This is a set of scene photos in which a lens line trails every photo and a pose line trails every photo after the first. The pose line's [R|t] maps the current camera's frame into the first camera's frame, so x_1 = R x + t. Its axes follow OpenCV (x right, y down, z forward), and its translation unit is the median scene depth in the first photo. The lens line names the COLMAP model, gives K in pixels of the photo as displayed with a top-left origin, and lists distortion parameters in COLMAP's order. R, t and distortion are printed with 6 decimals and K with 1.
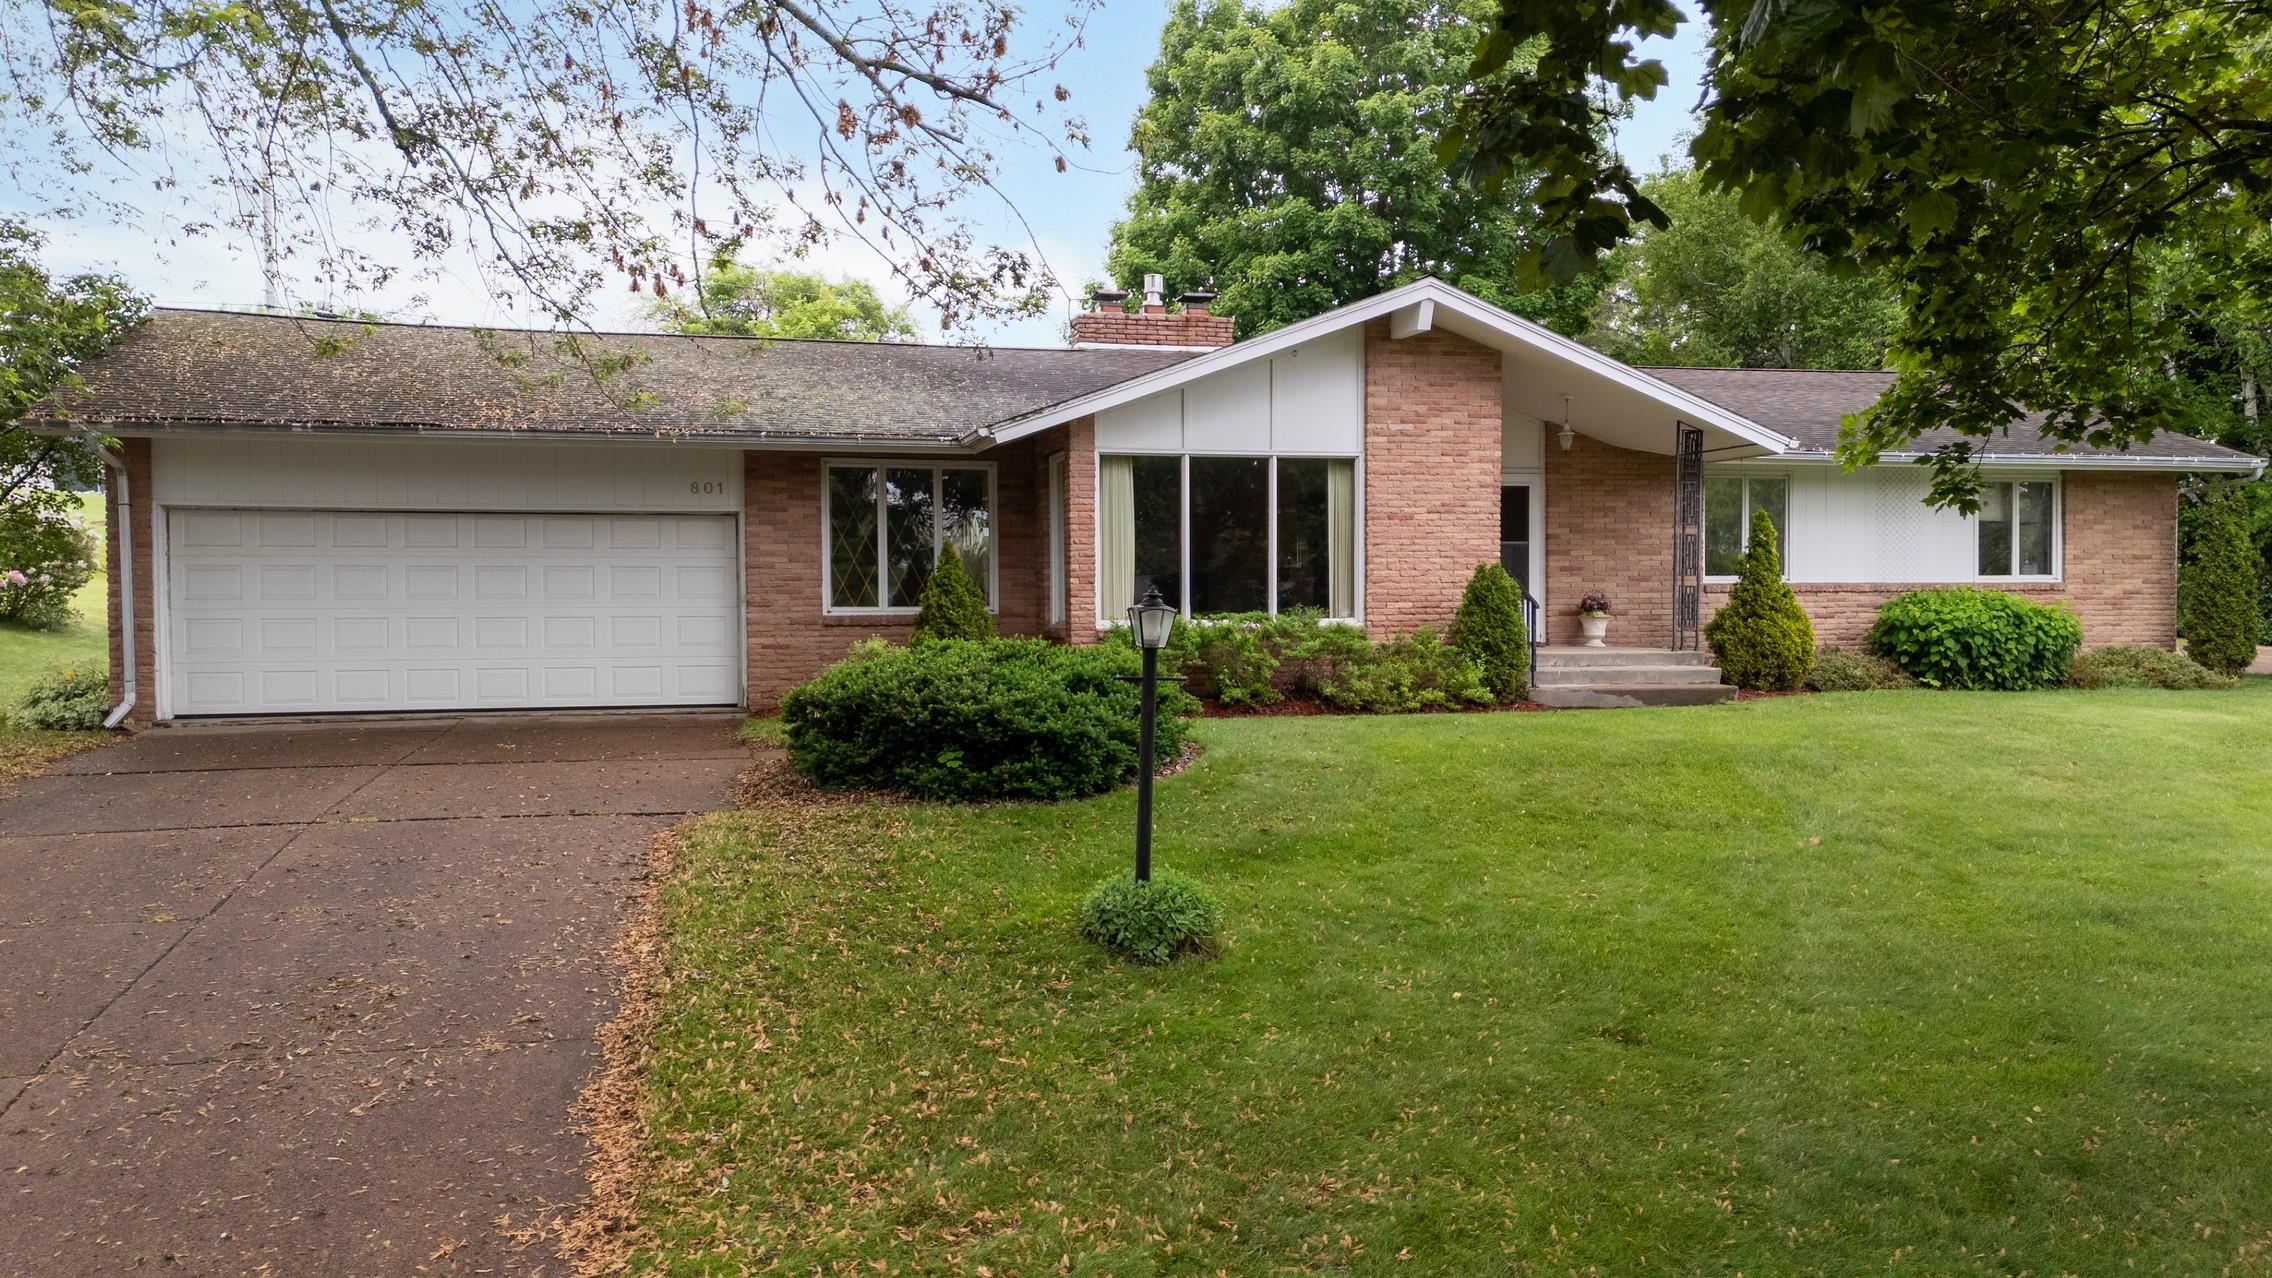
lens RADIAL K [[1647.7, 0, 1136.0], [0, 1647.7, 639.0], [0, 0, 1]] dist [0.094385, -0.114480]
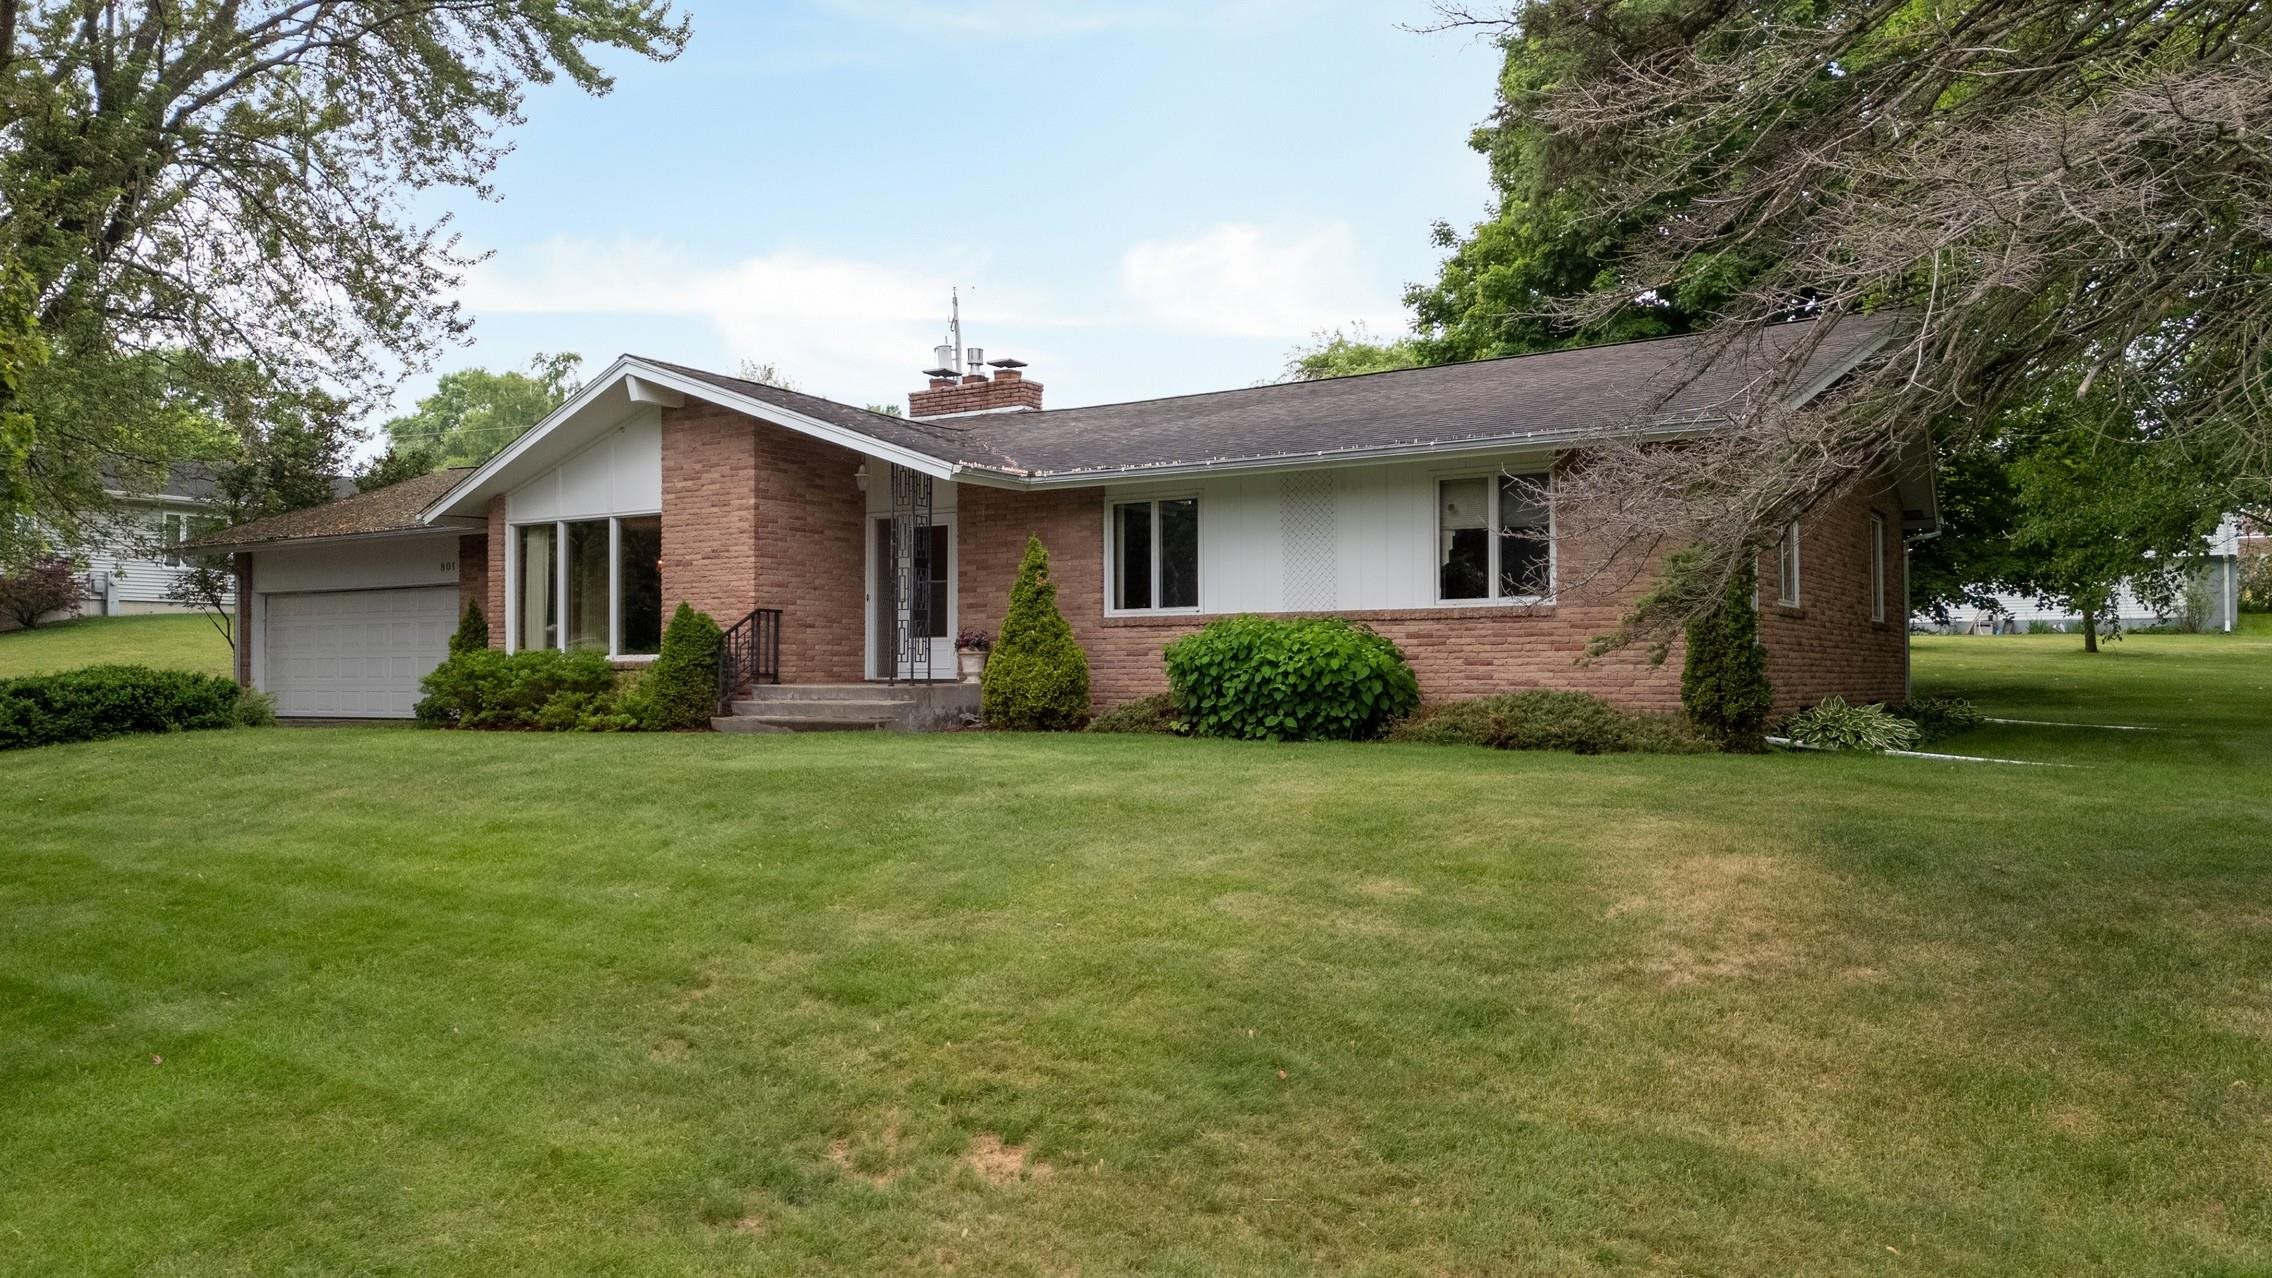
lens RADIAL K [[1647.7, 0, 1136.0], [0, 1647.7, 639.0], [0, 0, 1]] dist [0.094385, -0.114480]
pose [[0.700584, -0.015493, -0.713402, 1.173875], [-0.014003, 0.999273, -0.035453, 0.012879], [0.713433, 0.034828, 0.699858, 0.429839]]
